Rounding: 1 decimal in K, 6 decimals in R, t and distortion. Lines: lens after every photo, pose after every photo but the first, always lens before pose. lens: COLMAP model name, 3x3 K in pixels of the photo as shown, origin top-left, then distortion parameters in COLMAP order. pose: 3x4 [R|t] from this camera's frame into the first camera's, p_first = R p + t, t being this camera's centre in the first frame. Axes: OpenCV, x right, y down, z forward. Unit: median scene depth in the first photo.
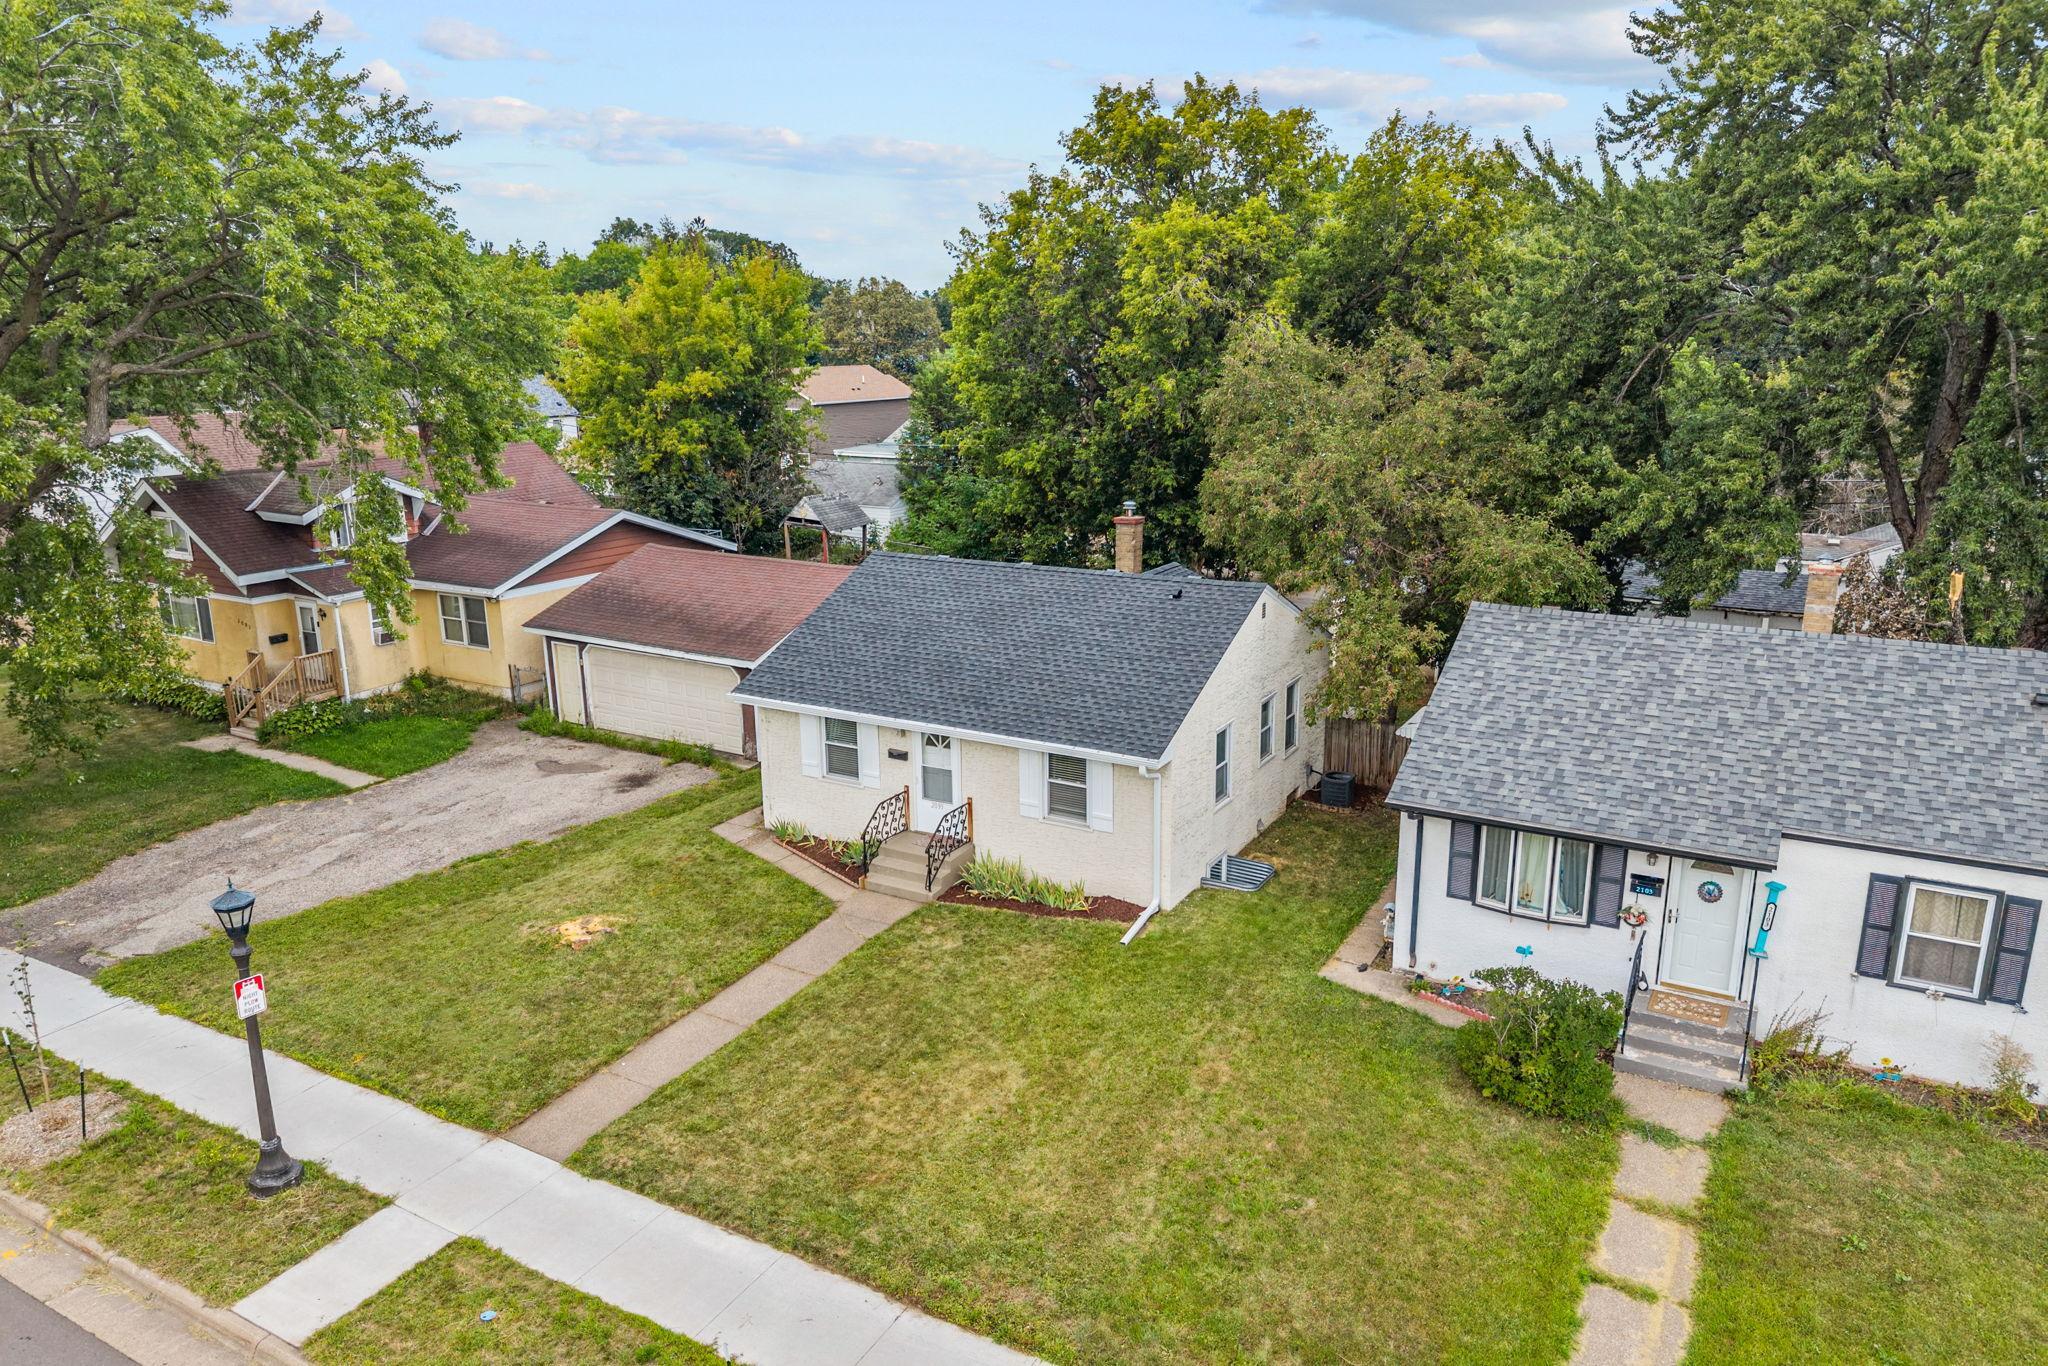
lens RADIAL K [[1369.4, 0, 1024.0], [0, 1369.4, 683.0], [0, 0, 1]] dist [0.034251, -0.032580]
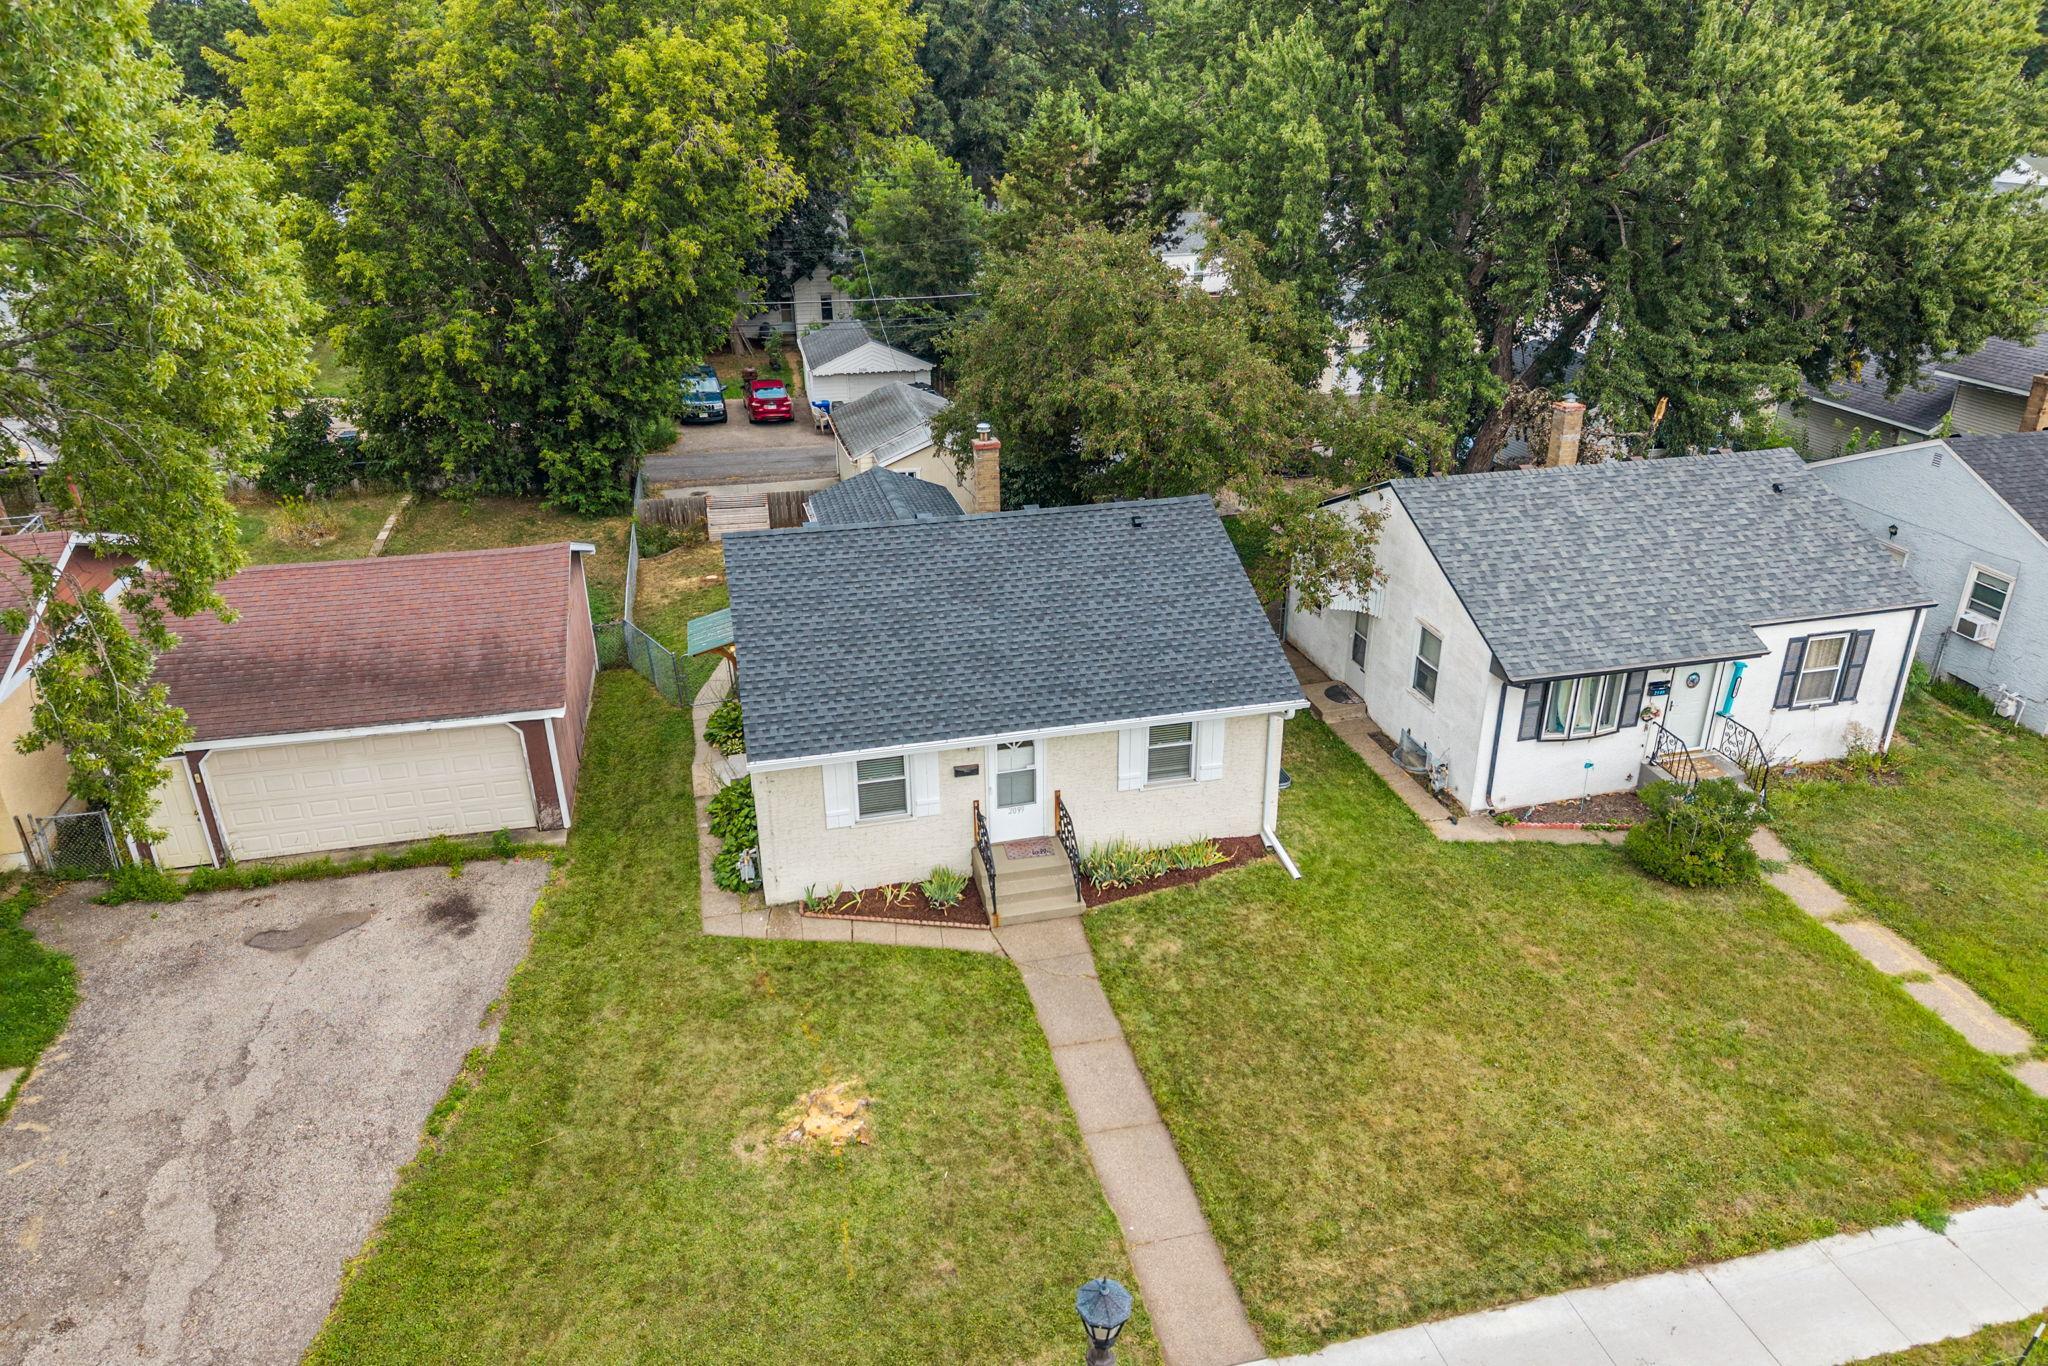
lens RADIAL K [[1369.4, 0, 1024.0], [0, 1369.4, 683.0], [0, 0, 1]] dist [0.034251, -0.032580]
pose [[0.726114, -0.282141, 0.627021, -0.692347], [0.173703, 0.957624, 0.229748, -0.226639], [-0.665272, -0.057908, 0.744352, 0.380188]]
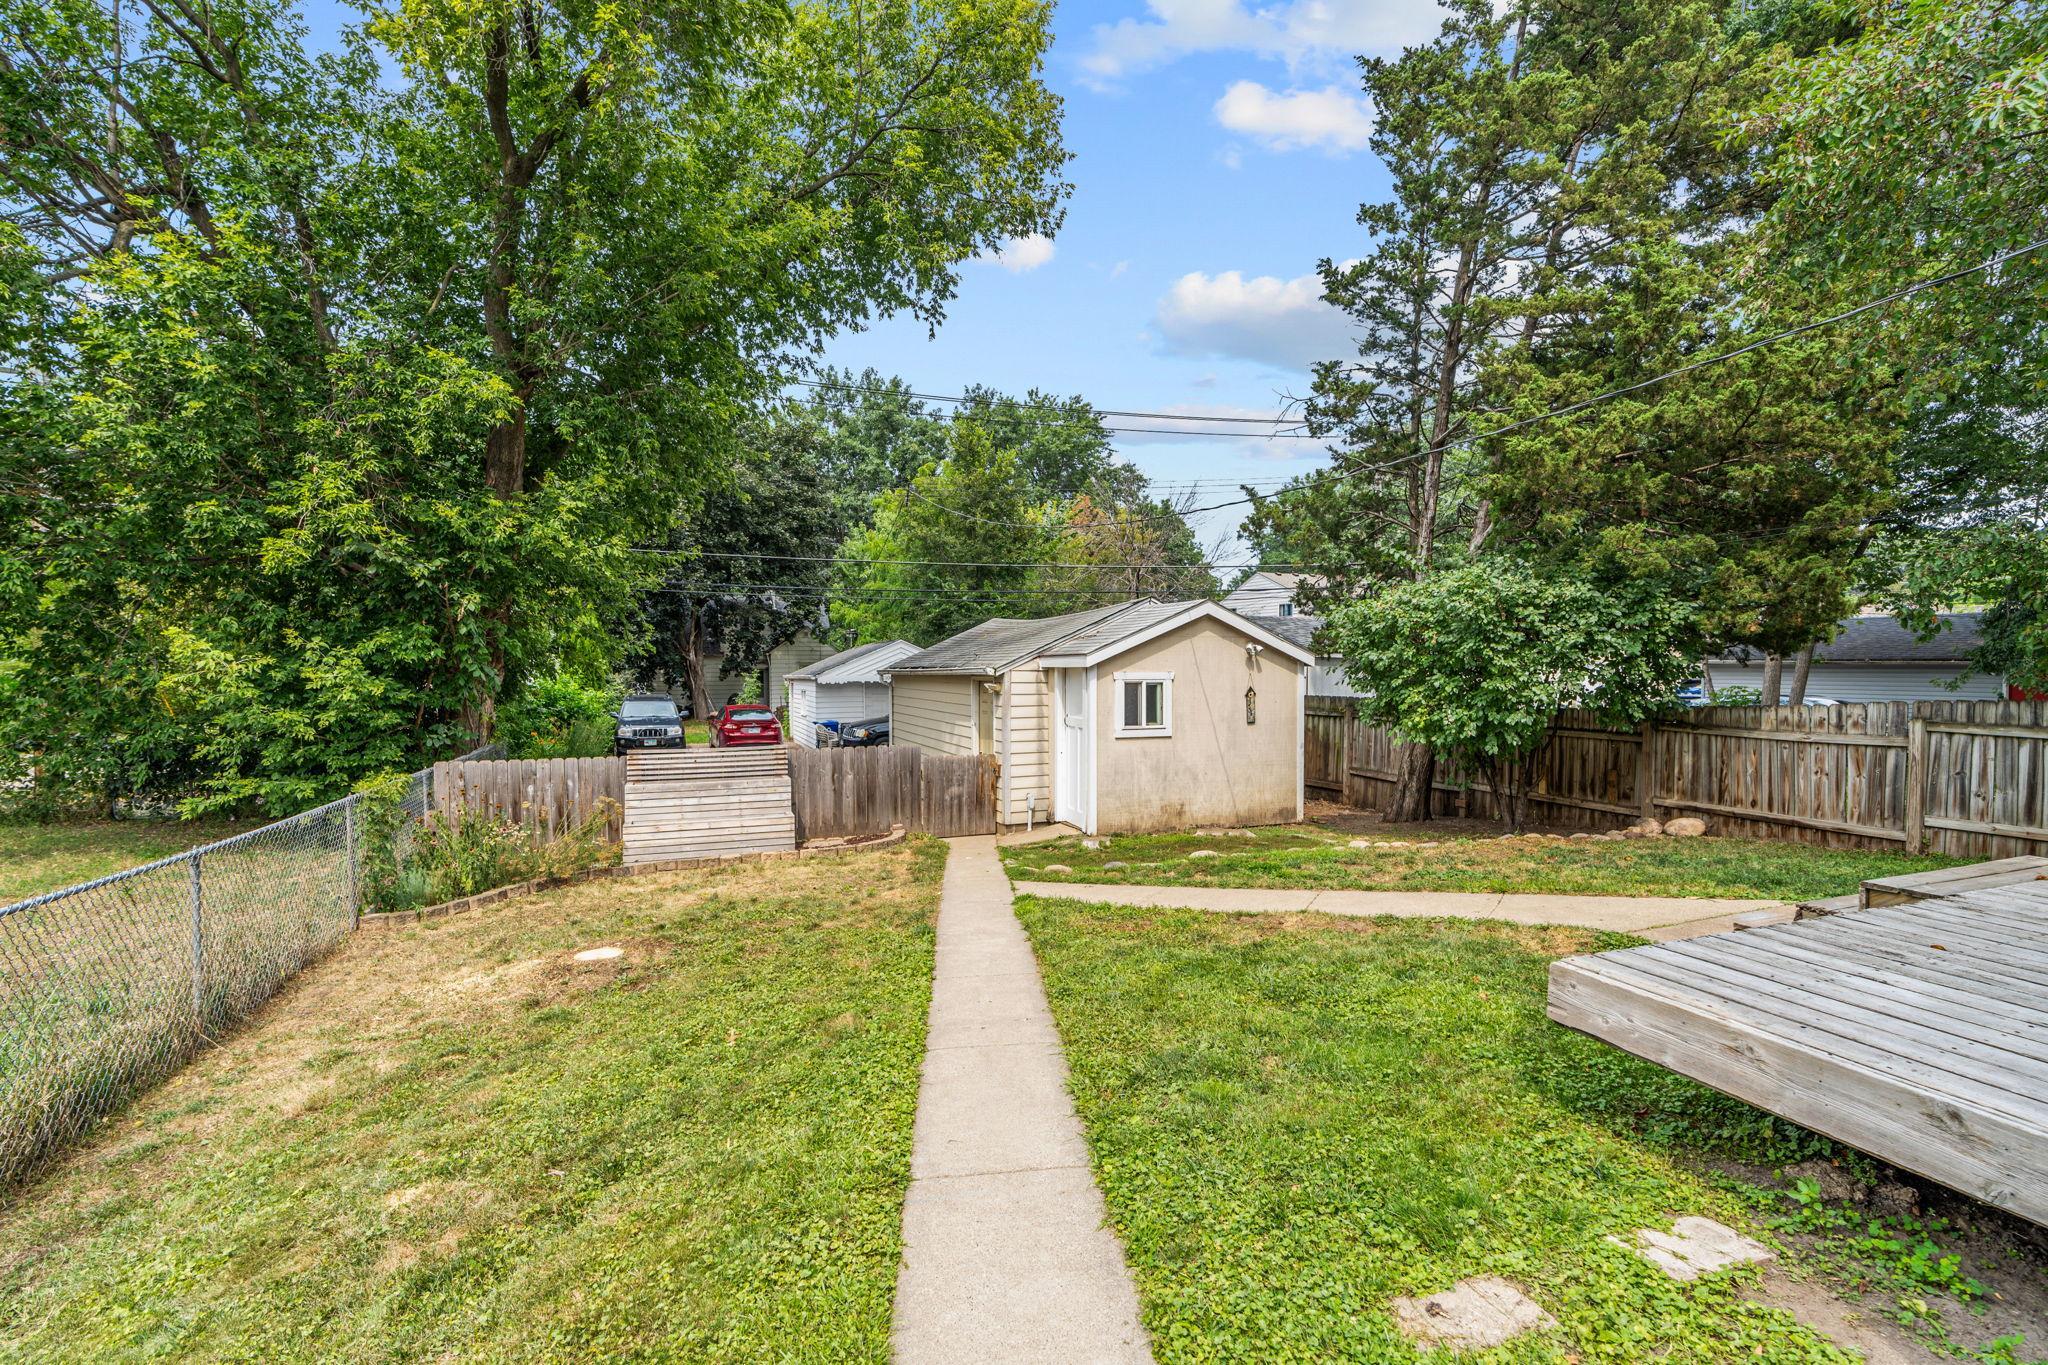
lens RADIAL K [[912.8, 0, 1026.3], [0, 912.8, 659.6], [0, 0, 1]] dist [0.016792, 0.000050]
pose [[0.614165, 0.001772, 0.789176, 0.016489], [0.196027, 0.968314, -0.154730, -0.039533], [-0.764444, 0.249729, 0.594357, 1.672982]]
